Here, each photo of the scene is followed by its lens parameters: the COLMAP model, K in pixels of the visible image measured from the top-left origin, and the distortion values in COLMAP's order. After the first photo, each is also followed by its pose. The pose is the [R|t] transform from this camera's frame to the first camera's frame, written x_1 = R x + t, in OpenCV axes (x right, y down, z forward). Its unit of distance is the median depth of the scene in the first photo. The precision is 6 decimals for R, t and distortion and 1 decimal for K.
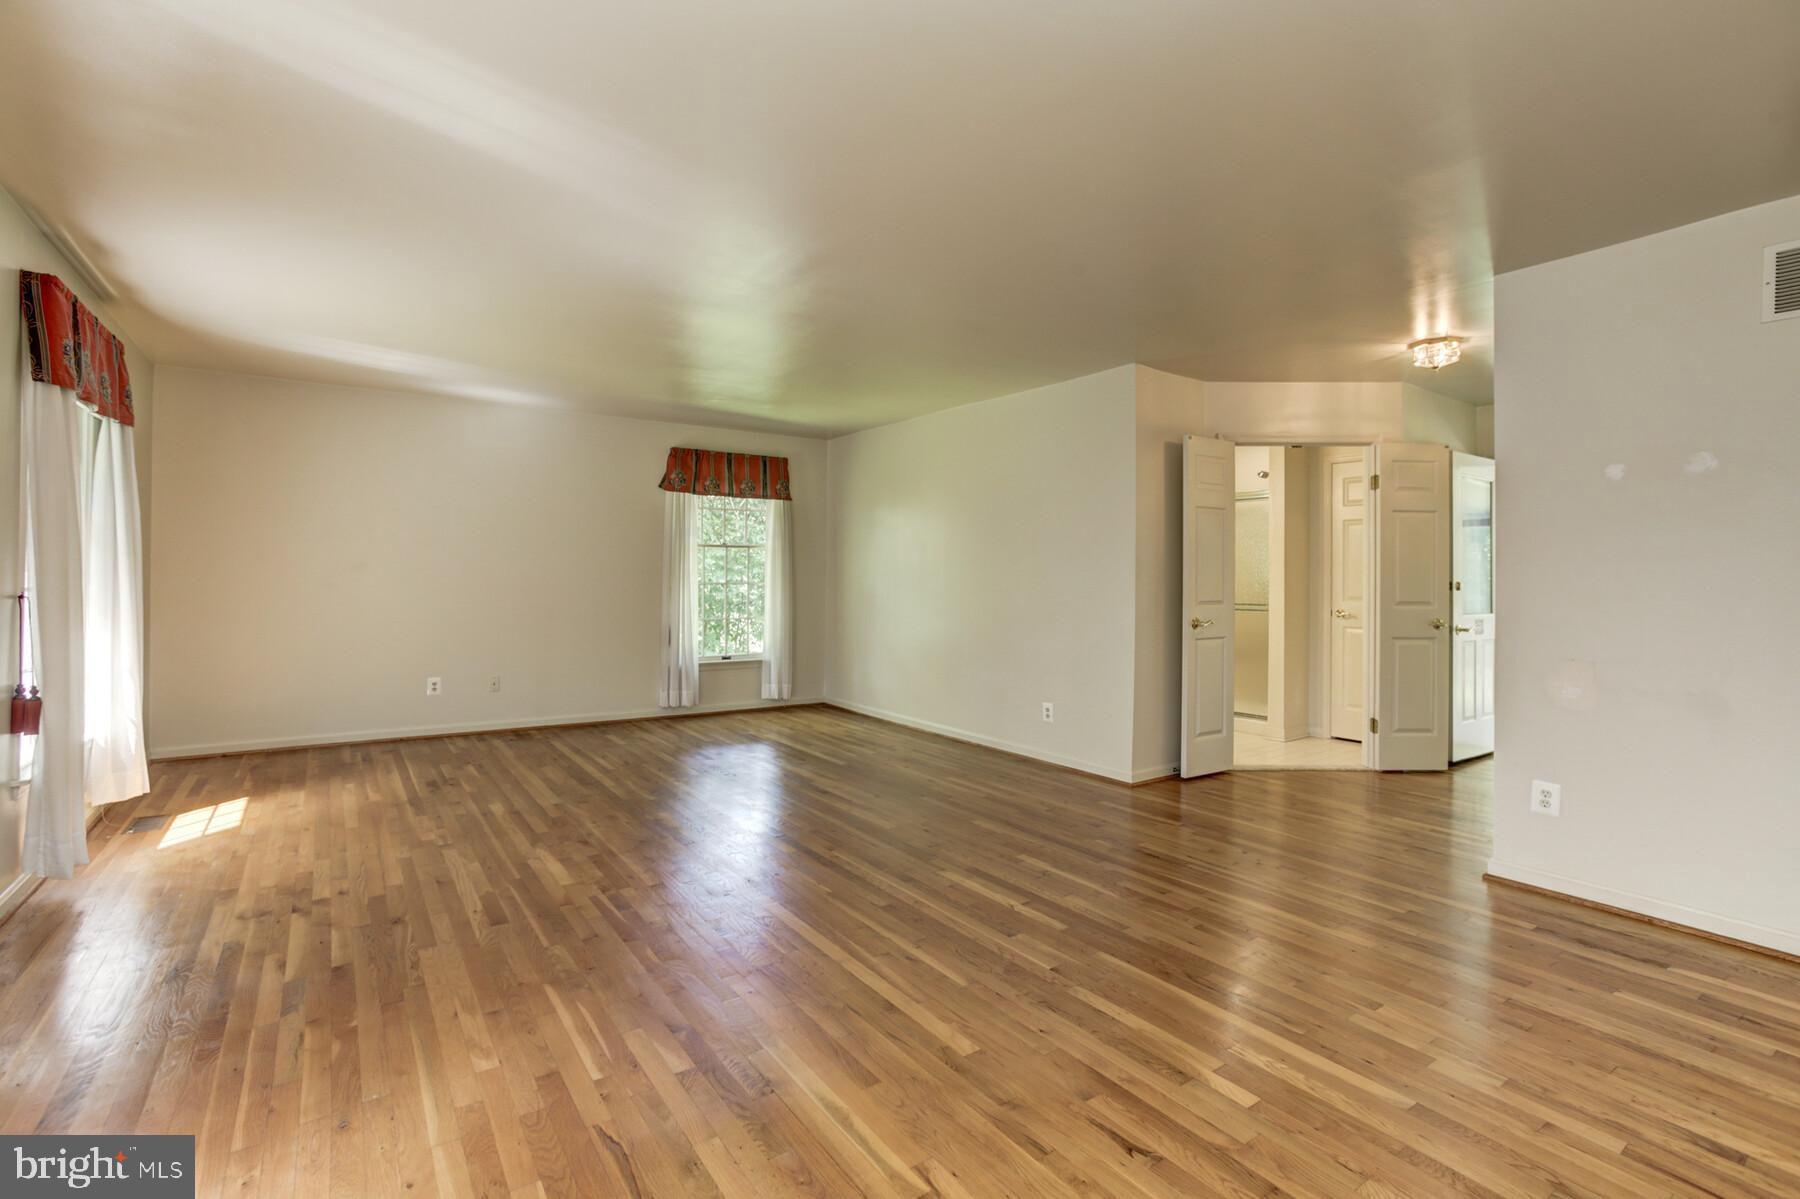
lens RADIAL K [[825.3, 0, 890.2], [0, 825.3, 581.1], [0, 0, 1]] dist [-0.030714, 0.006774]
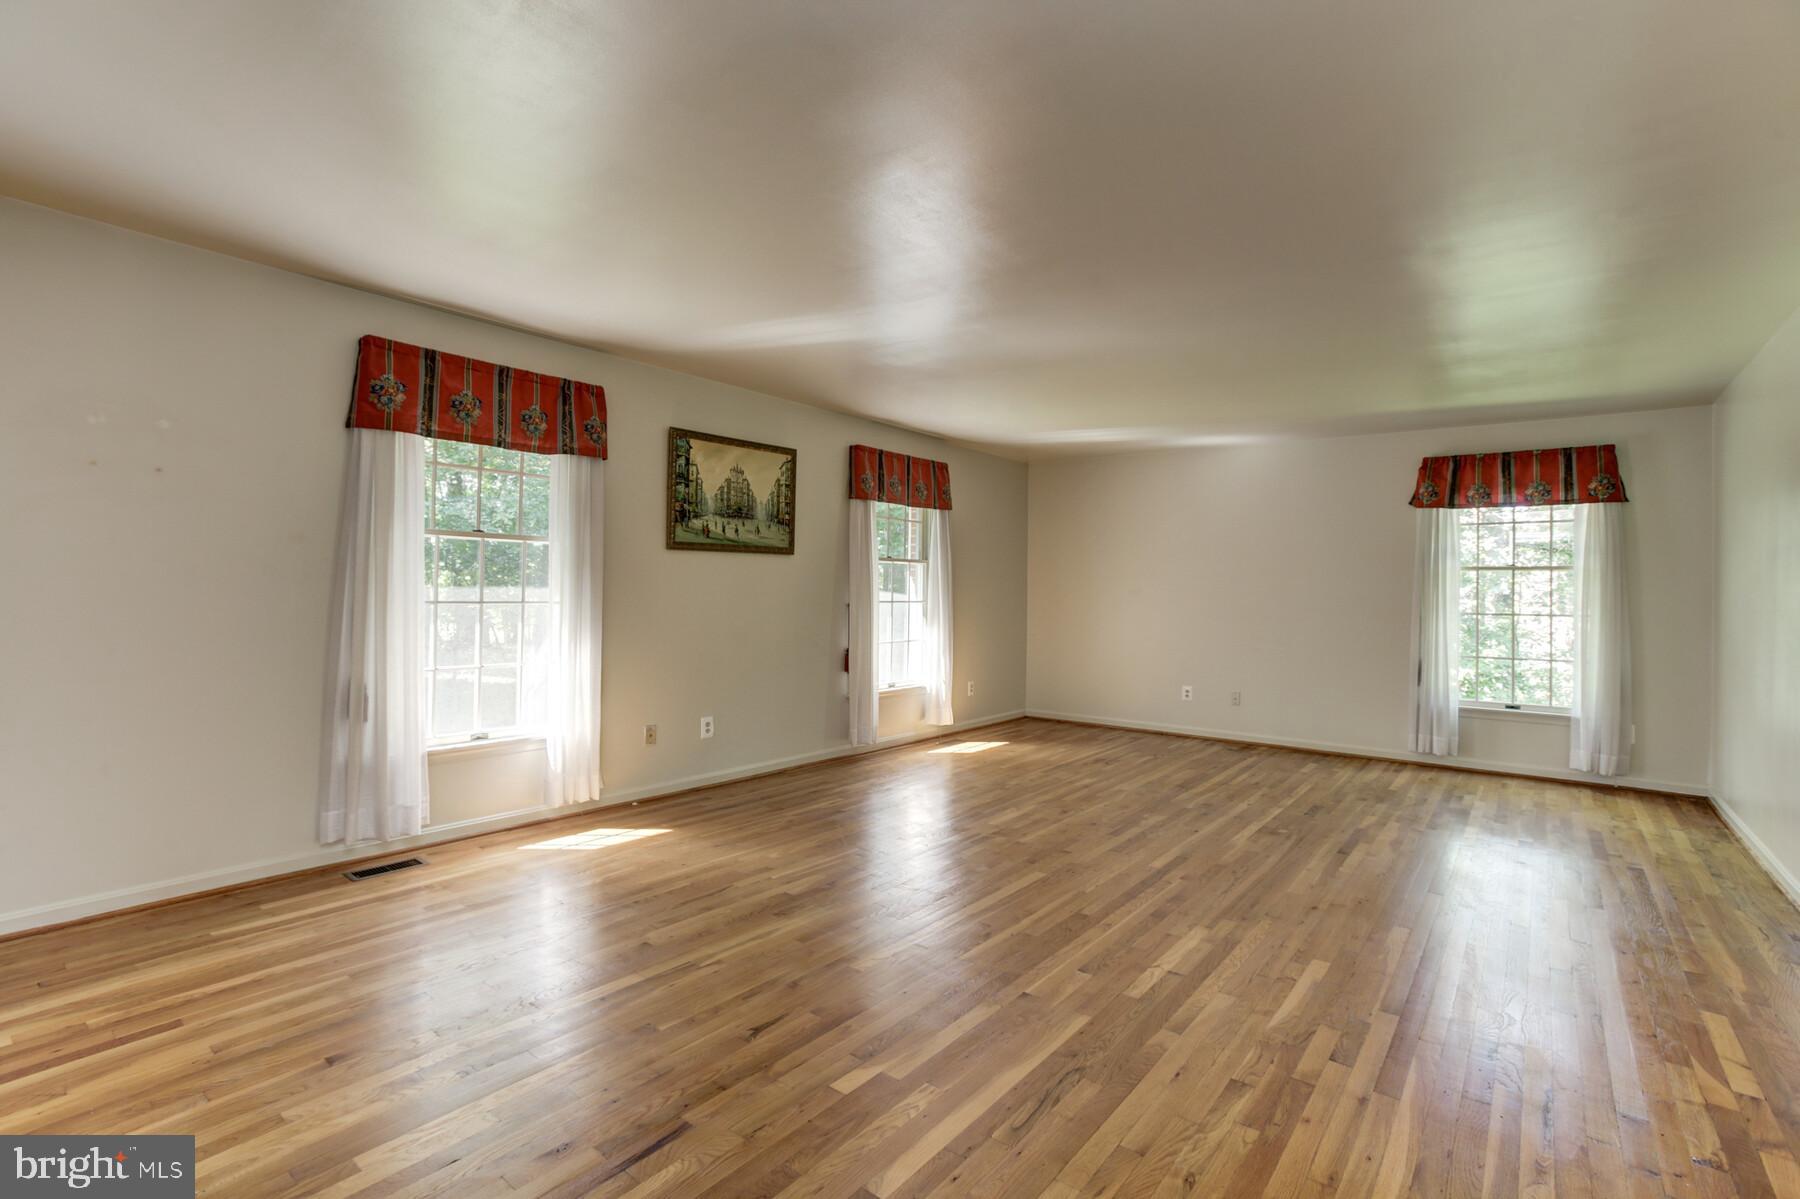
lens RADIAL K [[825.3, 0, 894.0], [0, 825.3, 581.6], [0, 0, 1]] dist [-0.030714, 0.006774]
pose [[0.299519, -0.014575, -0.953979, 0.398519], [-0.021980, 0.999513, -0.022172, 0.002127], [0.953837, 0.027610, 0.299053, 0.197267]]
